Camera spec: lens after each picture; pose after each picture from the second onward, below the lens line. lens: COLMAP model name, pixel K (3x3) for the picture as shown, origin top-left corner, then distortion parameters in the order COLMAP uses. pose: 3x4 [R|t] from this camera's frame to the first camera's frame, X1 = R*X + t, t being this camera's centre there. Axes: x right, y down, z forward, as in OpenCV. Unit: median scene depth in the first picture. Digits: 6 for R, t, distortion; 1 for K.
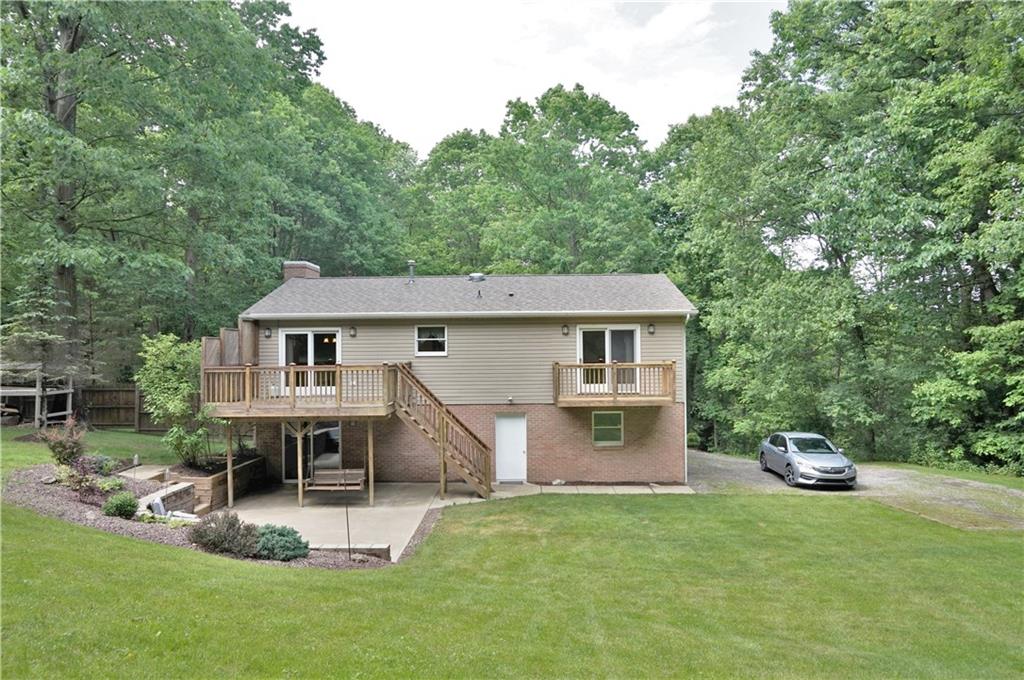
lens RADIAL K [[684.6, 0, 512.0], [0, 684.6, 340.0], [0, 0, 1]] dist [-0.027718, -0.000621]
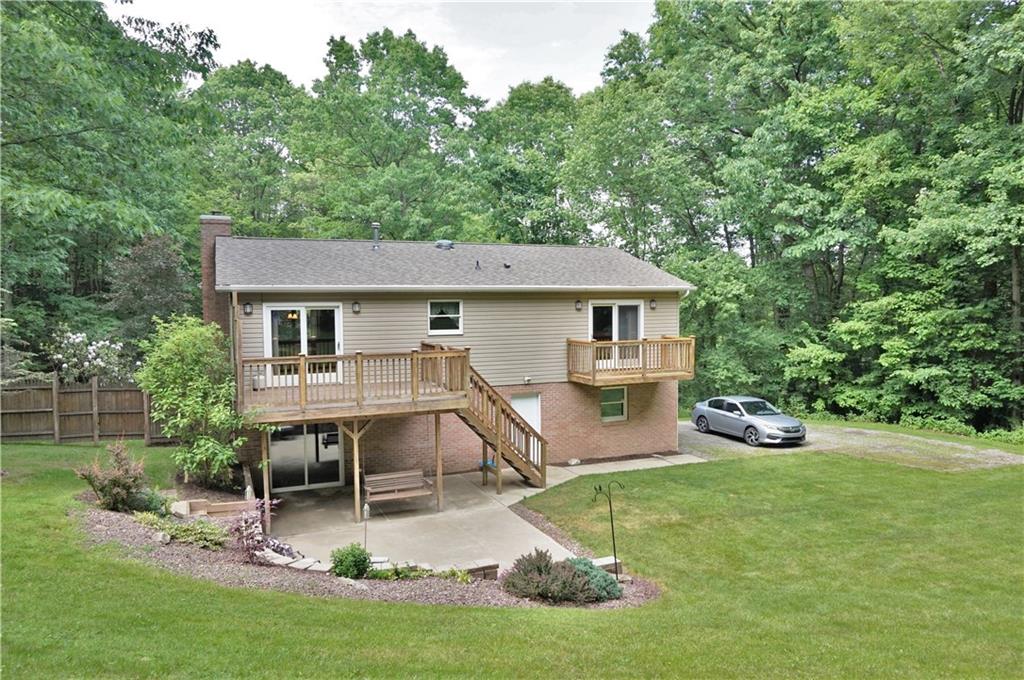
lens RADIAL K [[686.4, 0, 512.0], [0, 686.4, 340.0], [0, 0, 1]] dist [-0.005714, -0.002017]
pose [[0.910831, -0.020930, 0.412248, -0.407935], [-0.003939, 0.998228, 0.059383, -0.023042], [-0.412761, -0.055711, 0.909134, 0.153101]]
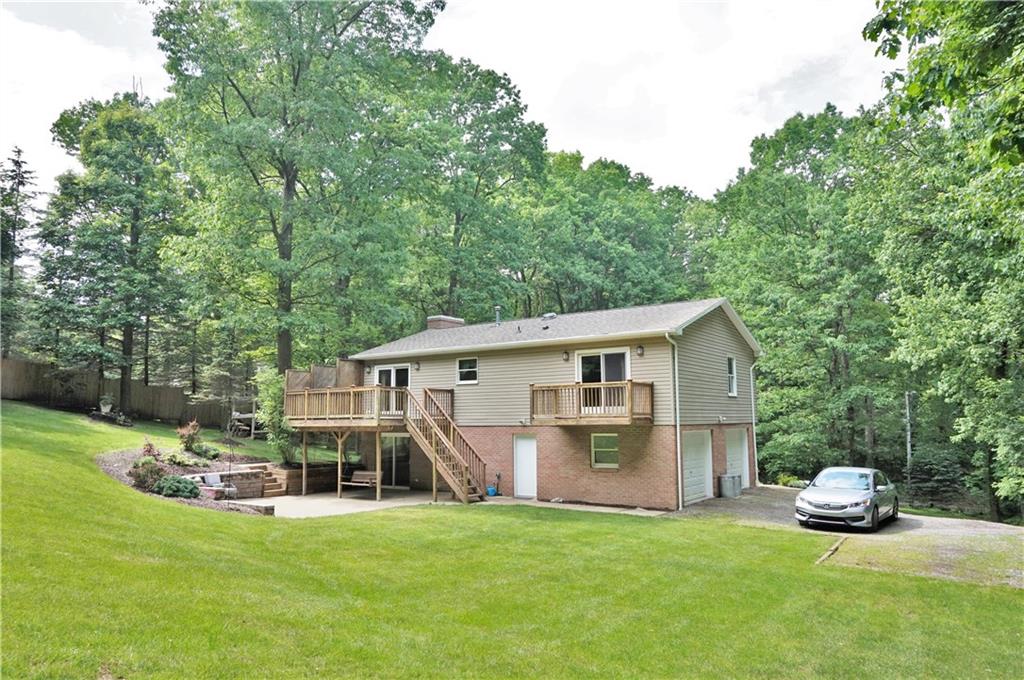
lens RADIAL K [[699.8, 0, 512.0], [0, 699.8, 340.0], [0, 0, 1]] dist [-0.001554, -0.000756]
pose [[0.830276, -0.061900, -0.553905, 0.612949], [0.006036, 0.994754, -0.102118, 0.071067], [0.557320, 0.081443, 0.826294, 0.049021]]
